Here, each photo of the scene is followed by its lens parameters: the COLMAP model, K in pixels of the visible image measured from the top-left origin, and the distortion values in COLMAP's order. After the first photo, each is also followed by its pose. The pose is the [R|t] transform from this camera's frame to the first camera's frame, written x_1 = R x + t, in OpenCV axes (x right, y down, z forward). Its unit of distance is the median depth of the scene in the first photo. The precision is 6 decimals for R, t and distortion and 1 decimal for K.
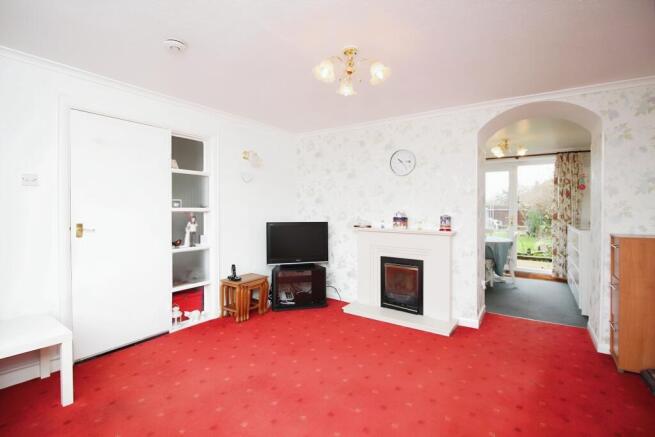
lens RADIAL K [[309.2, 0, 329.3], [0, 309.2, 209.6], [0, 0, 1]] dist [-0.000492, -0.000441]
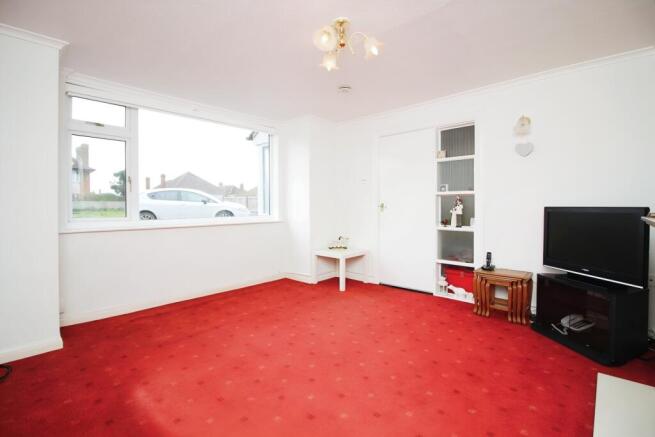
lens RADIAL K [[309.2, 0, 329.3], [0, 309.2, 209.6], [0, 0, 1]] dist [-0.000492, -0.000441]
pose [[-0.137455, 0.010543, -0.990452, 0.643608], [-0.000489, 0.999943, 0.010712, 0.044649], [0.990508, 0.001957, -0.137442, 0.665485]]
